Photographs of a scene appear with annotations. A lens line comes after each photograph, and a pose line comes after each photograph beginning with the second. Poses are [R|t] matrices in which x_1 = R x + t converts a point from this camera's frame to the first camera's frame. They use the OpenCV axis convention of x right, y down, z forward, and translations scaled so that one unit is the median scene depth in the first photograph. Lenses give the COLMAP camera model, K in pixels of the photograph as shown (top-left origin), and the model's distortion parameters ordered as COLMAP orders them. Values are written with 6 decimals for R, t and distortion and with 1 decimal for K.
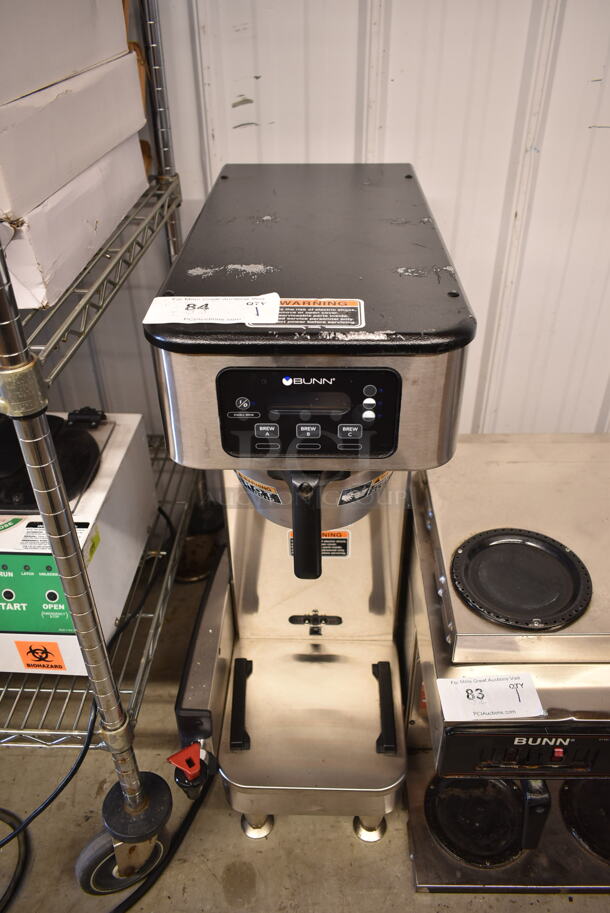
lens RADIAL K [[711.5, 0, 304.5], [0, 711.5, 460.9], [0, 0, 1]] dist [-0.013652, 0.003824]
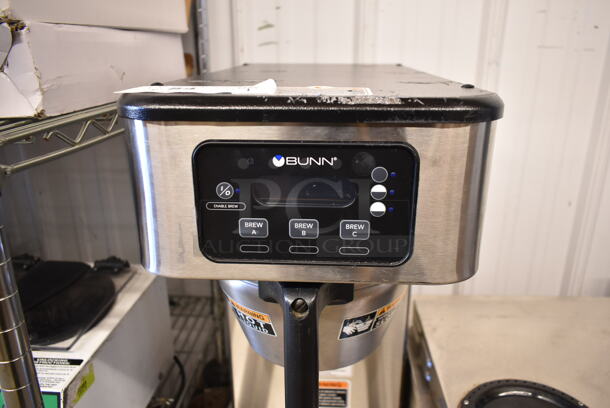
lens RADIAL K [[475.4, 0, 306.7], [0, 475.4, 203.3], [0, 0, 1]] dist [-0.013652, 0.003824]
pose [[0.999587, 0.019613, -0.021027, 0.012160], [-0.024811, 0.957922, -0.285953, 0.052926], [0.014534, 0.286356, 0.958013, 0.285491]]
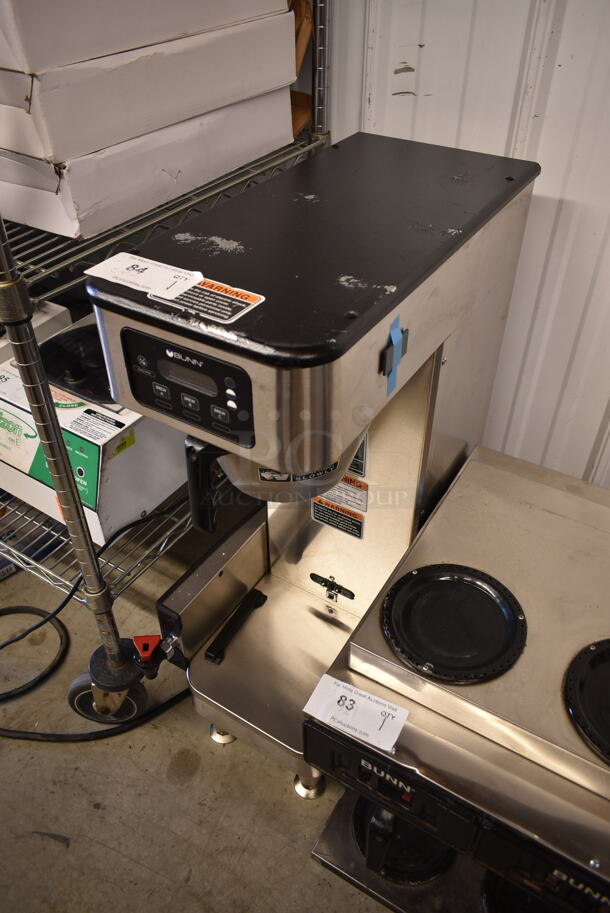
lens RADIAL K [[711.5, 0, 285.0], [0, 711.5, 462.7], [0, 0, 1]] dist [-0.013652, 0.003824]
pose [[0.856483, 0.335822, -0.391995, 0.365272], [-0.299038, 0.941818, 0.153477, -0.102367], [0.420729, -0.014229, 0.907075, 0.036251]]
